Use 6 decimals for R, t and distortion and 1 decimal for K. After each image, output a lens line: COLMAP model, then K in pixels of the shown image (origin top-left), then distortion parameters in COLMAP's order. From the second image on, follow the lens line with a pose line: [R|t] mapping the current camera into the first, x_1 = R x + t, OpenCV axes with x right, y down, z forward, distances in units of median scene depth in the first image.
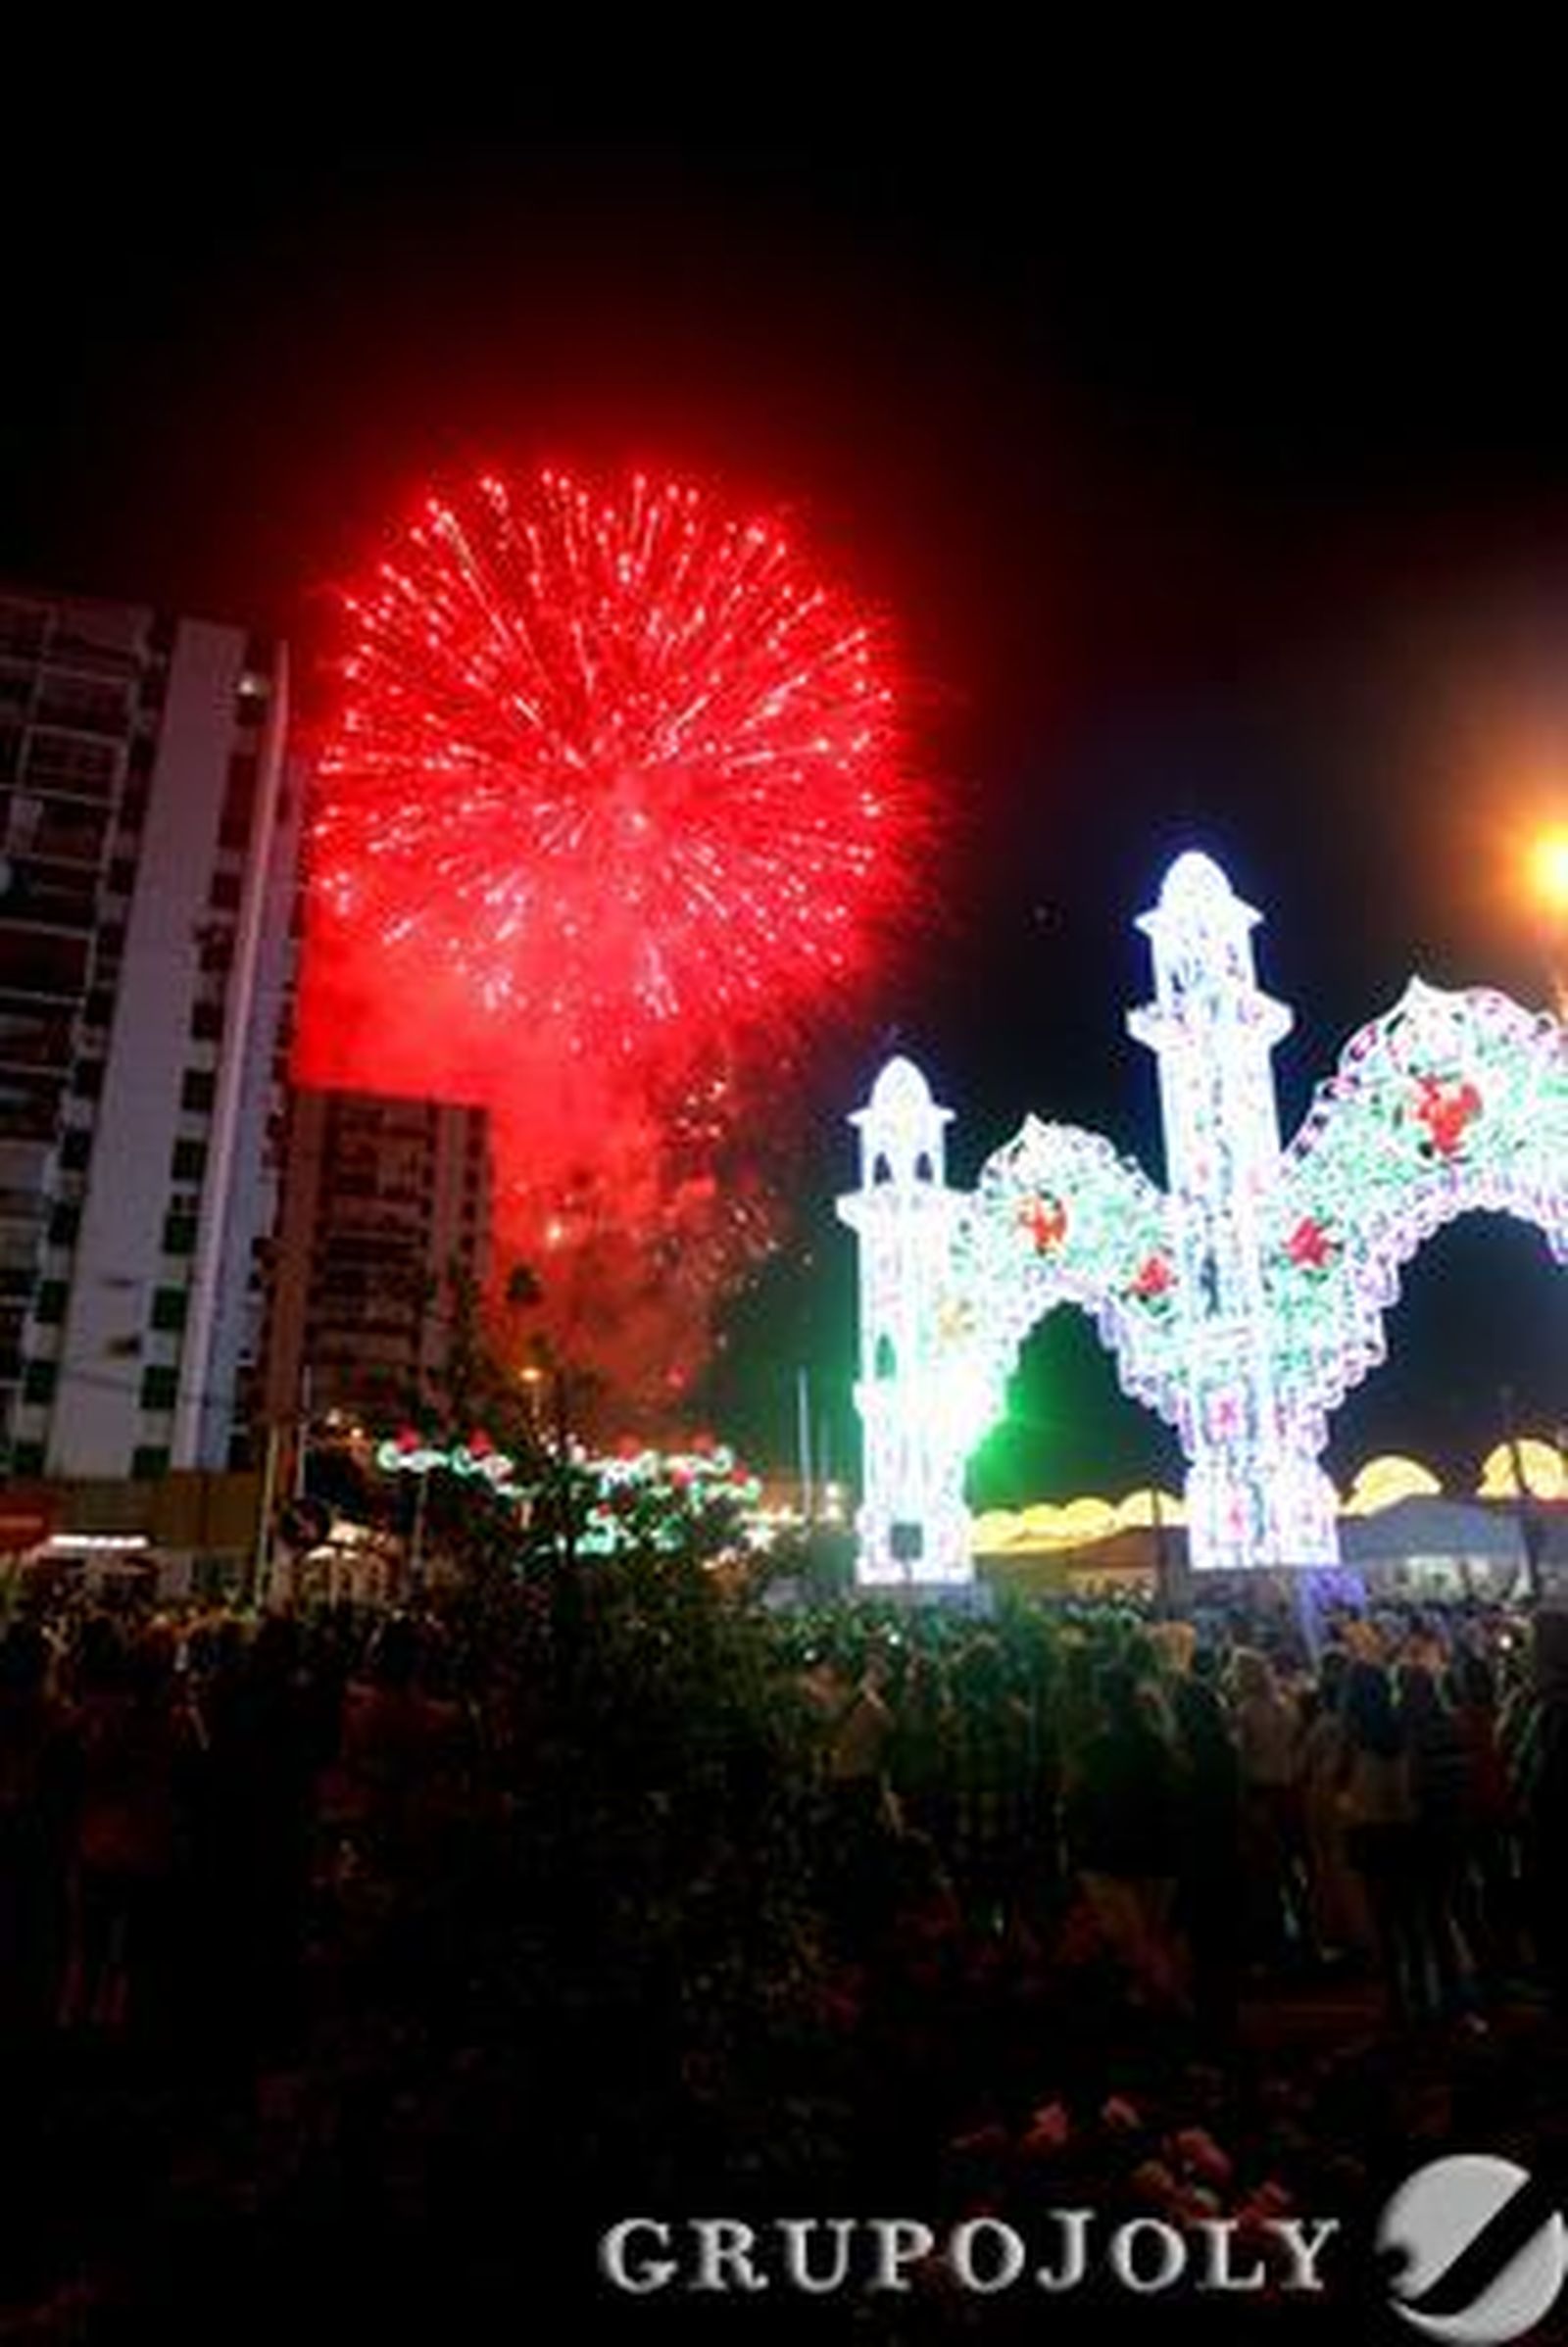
lens RADIAL K [[1388.6, 0, 781.0], [0, 1388.6, 1258.2], [0, 0, 1]] dist [-0.059600, 0.000852]
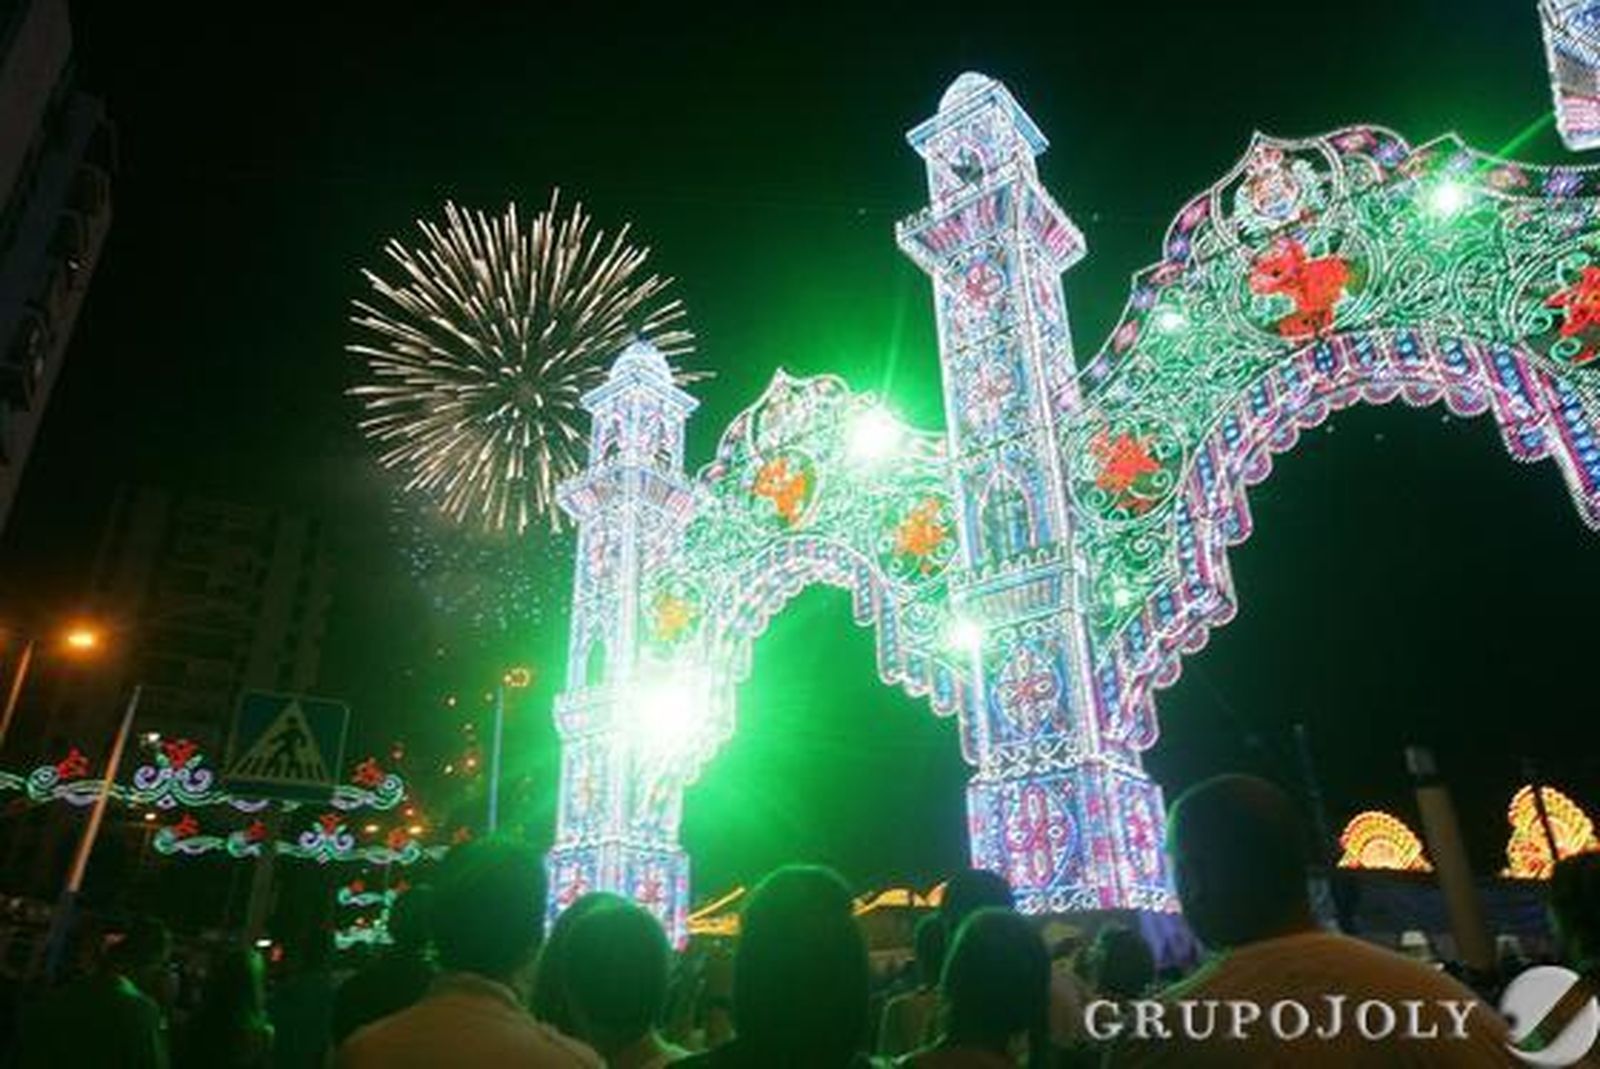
lens RADIAL K [[1063.7, 0, 777.2], [0, 1063.7, 527.9], [0, 0, 1]] dist [-0.058204, 0.034576]
pose [[0.988498, 0.059873, 0.138879, 0.109453], [-0.034494, 0.983350, -0.178417, 0.124308], [-0.147249, 0.171574, 0.974105, 0.445542]]
